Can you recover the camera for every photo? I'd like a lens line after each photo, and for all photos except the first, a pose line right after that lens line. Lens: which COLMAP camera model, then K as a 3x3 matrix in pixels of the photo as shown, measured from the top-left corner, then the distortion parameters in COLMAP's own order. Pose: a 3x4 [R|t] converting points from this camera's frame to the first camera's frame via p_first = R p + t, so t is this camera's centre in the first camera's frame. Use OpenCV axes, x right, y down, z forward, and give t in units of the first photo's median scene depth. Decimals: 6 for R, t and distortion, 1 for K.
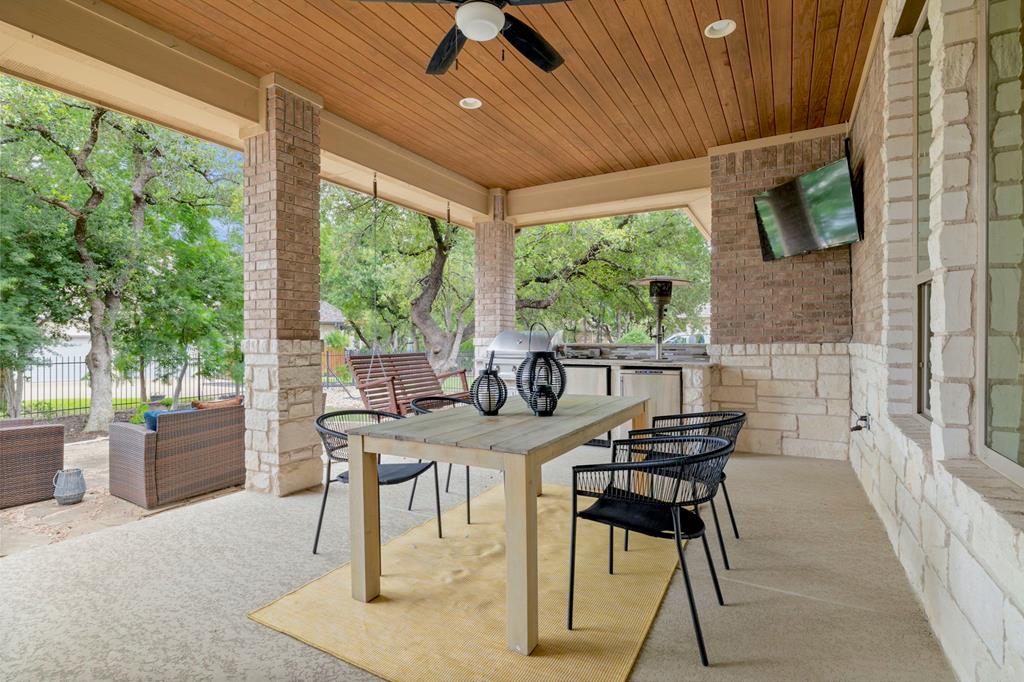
lens RADIAL K [[492.1, 0, 506.6], [0, 492.1, 341.1], [0, 0, 1]] dist [-0.000502, -0.000161]
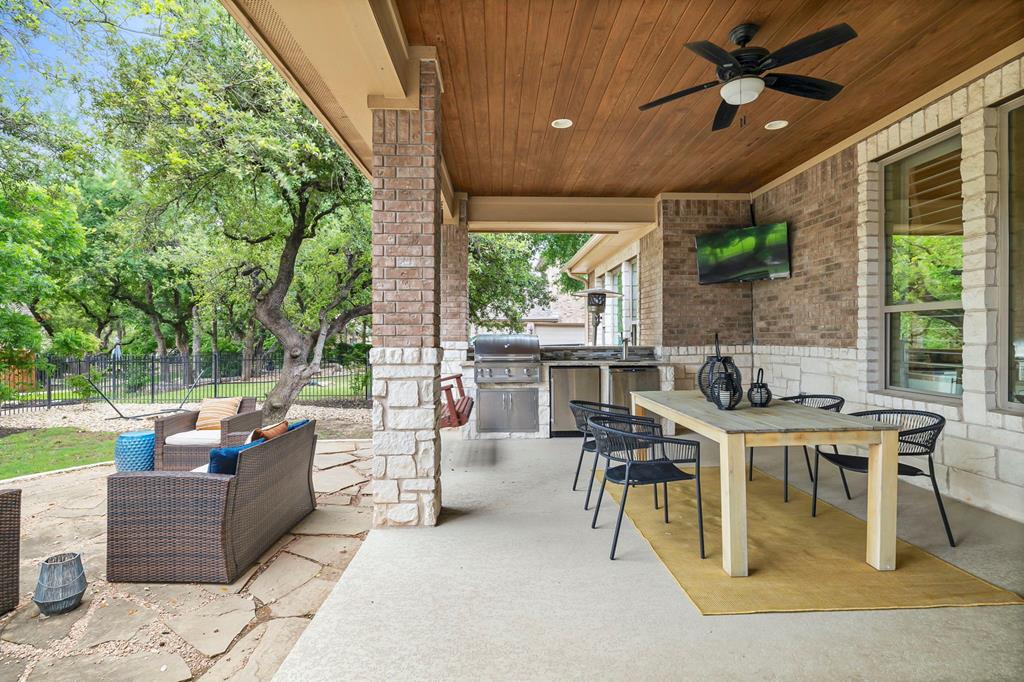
lens RADIAL K [[492.1, 0, 506.9], [0, 492.1, 337.2], [0, 0, 1]] dist [-0.000502, -0.000161]
pose [[0.849497, 0.000231, 0.527594, -0.629553], [0.002535, 0.999987, -0.004519, -0.014193], [-0.527588, 0.005176, 0.849485, 0.138689]]
